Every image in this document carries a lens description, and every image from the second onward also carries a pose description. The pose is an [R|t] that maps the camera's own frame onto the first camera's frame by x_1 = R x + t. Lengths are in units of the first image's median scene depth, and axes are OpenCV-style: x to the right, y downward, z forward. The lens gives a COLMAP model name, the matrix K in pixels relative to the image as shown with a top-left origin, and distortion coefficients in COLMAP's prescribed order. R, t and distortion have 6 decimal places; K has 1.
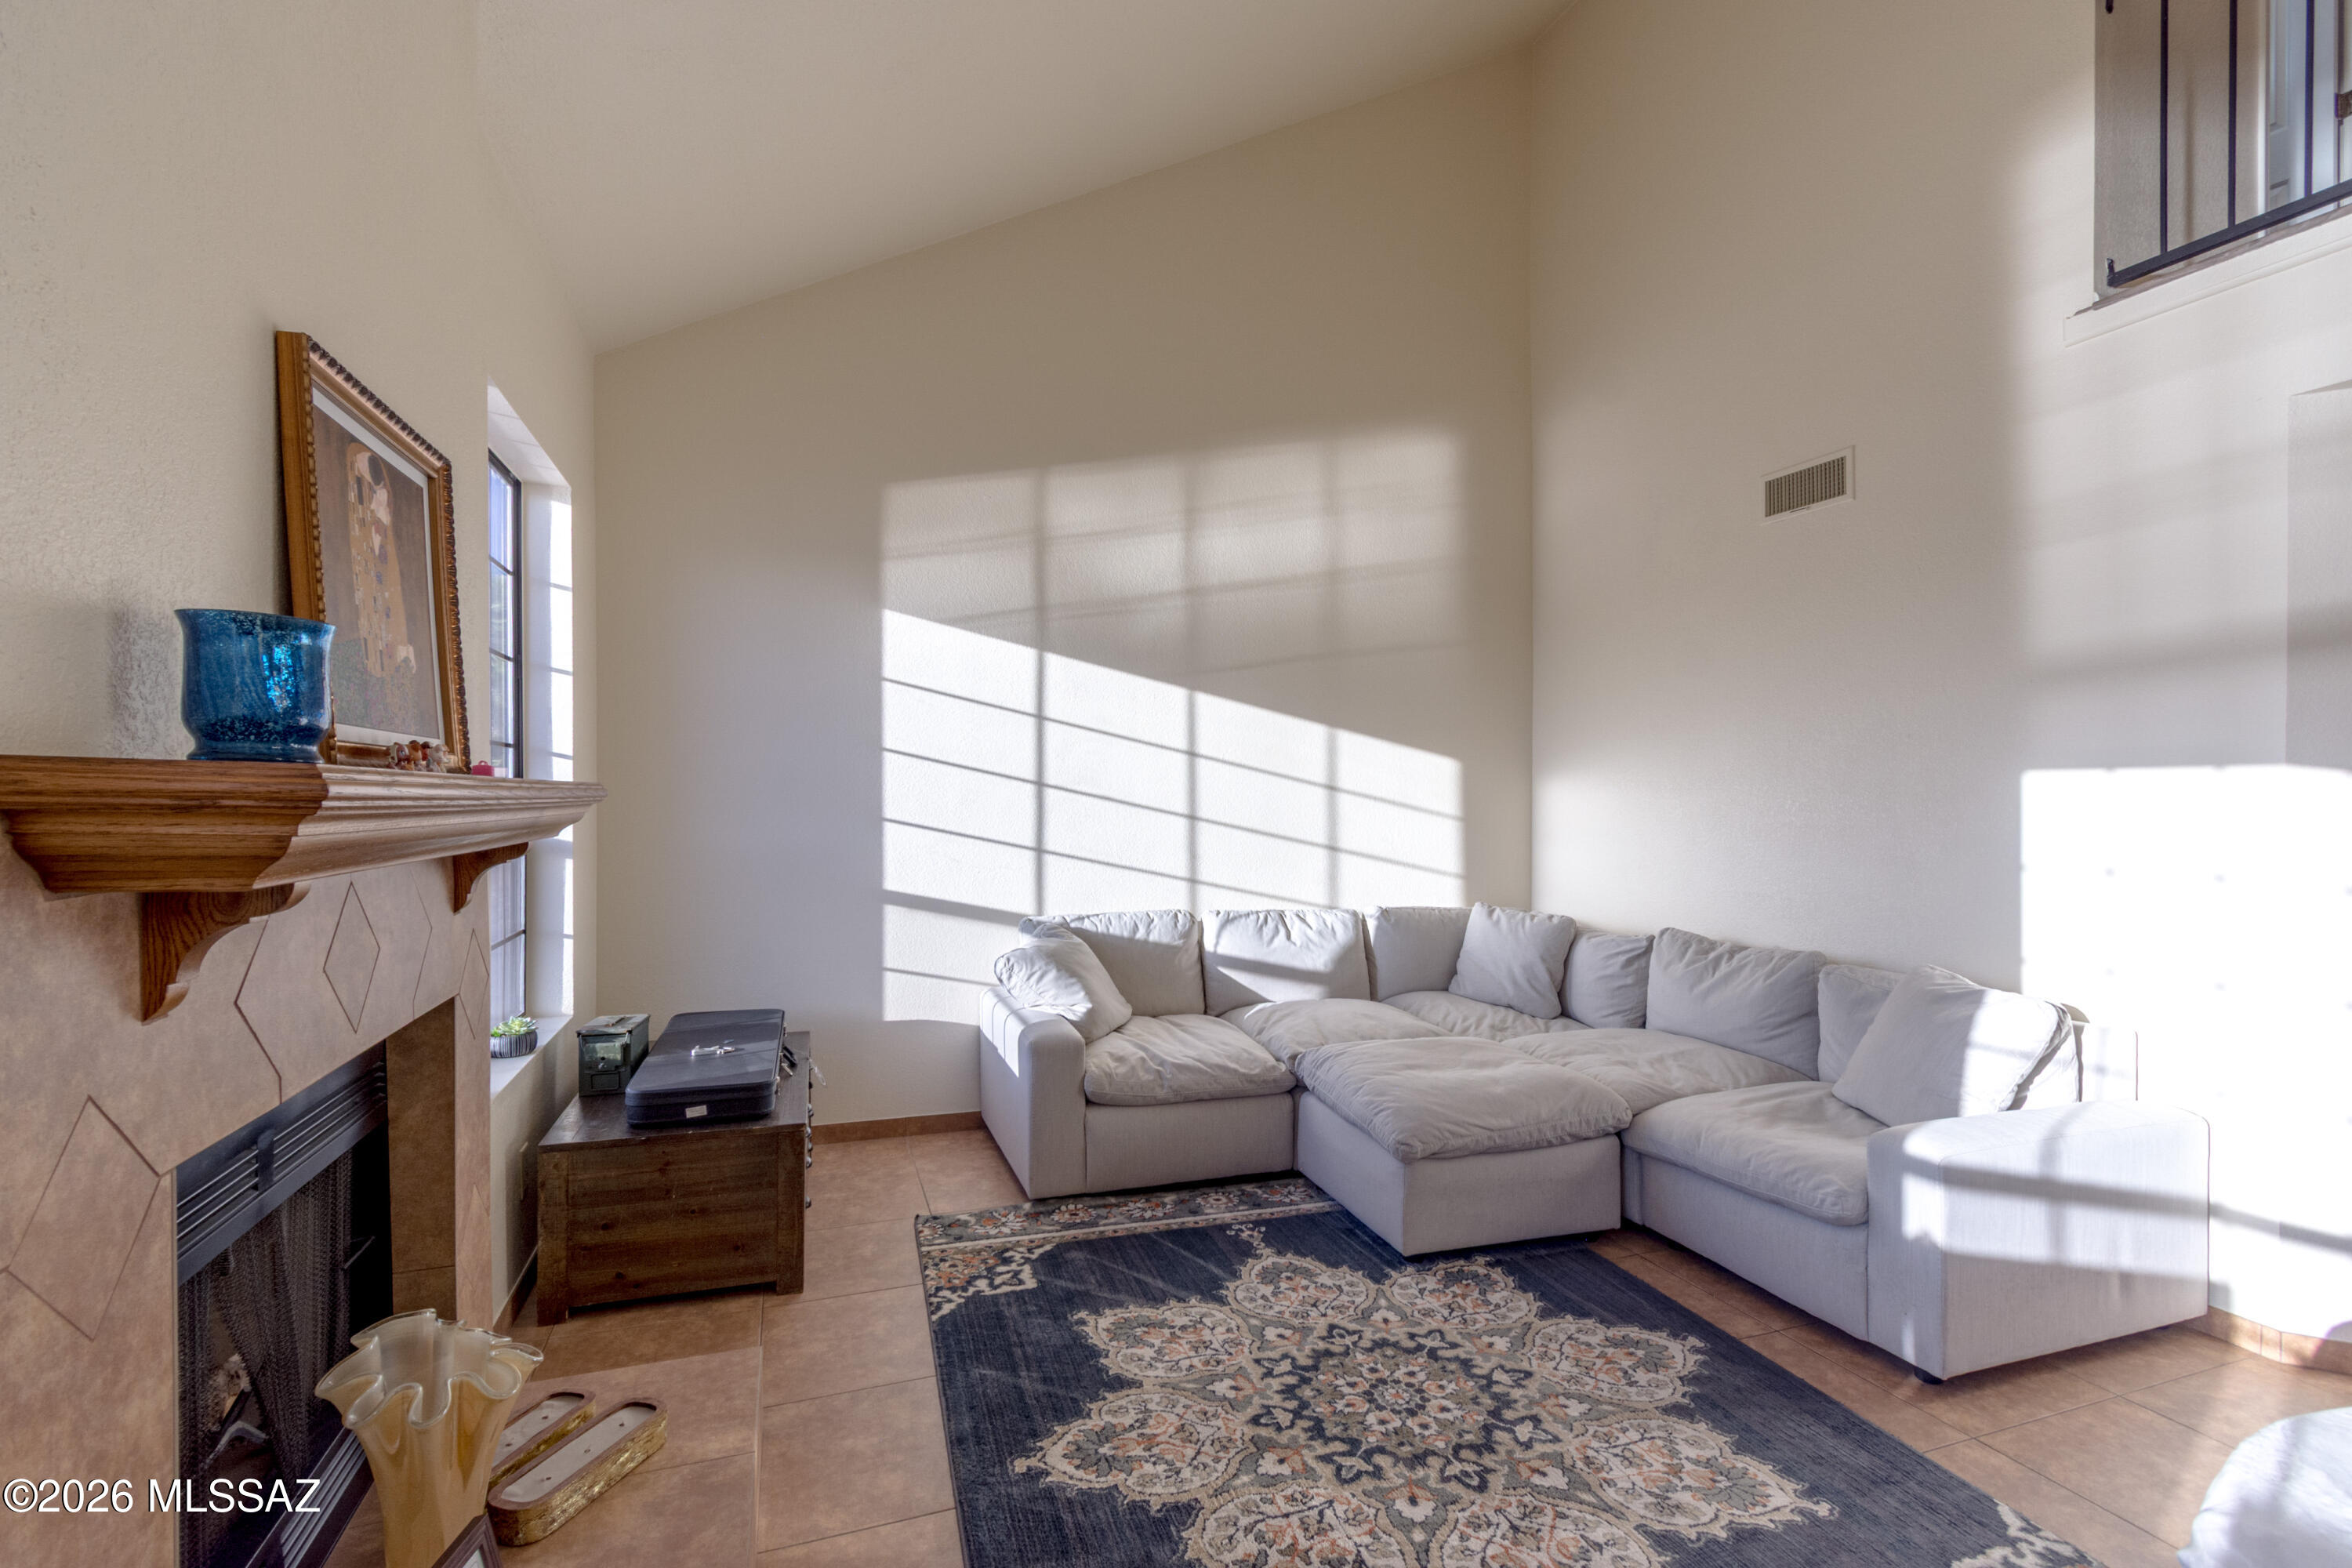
lens RADIAL K [[1084.5, 0, 1200.9], [0, 1084.5, 783.0], [0, 0, 1]] dist [0.003631, -0.002091]
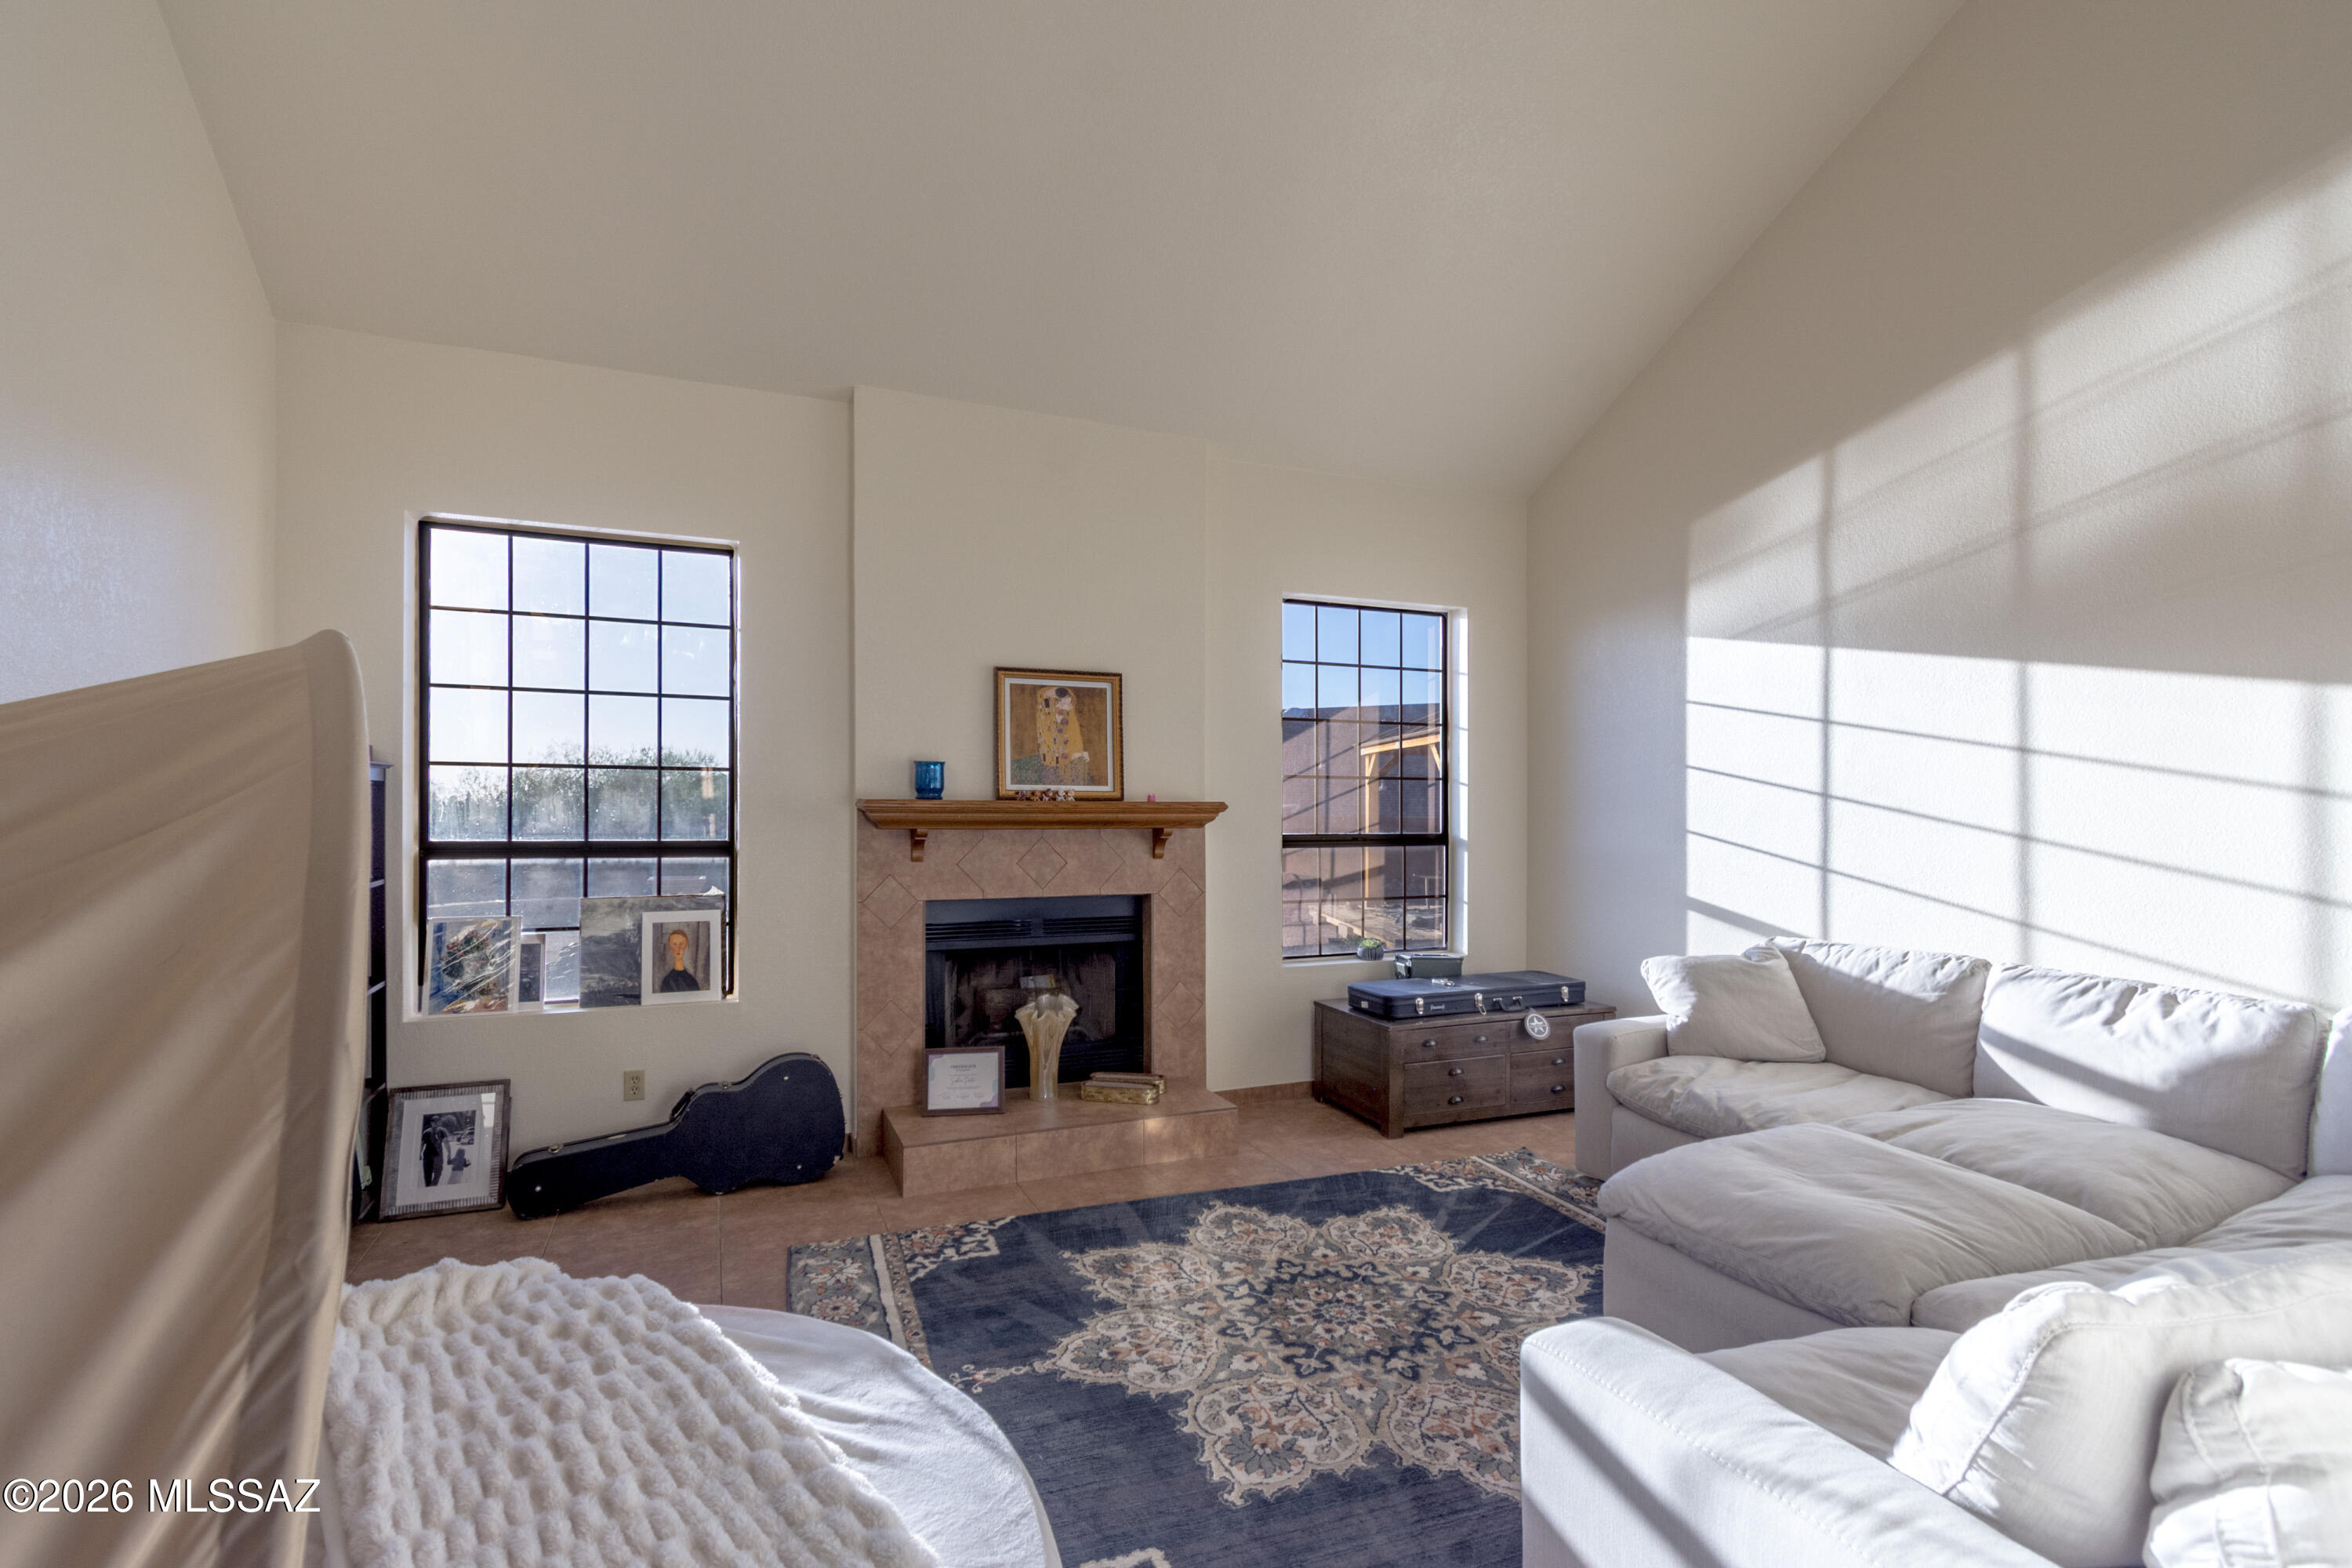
lens RADIAL K [[1084.5, 0, 1153.7], [0, 1084.5, 808.9], [0, 0, 1]] dist [0.003631, -0.002091]
pose [[0.020780, -0.008926, -0.999744, 1.241525], [0.010382, 0.999908, -0.008711, 0.023310], [0.999730, -0.010198, 0.020871, 0.709762]]
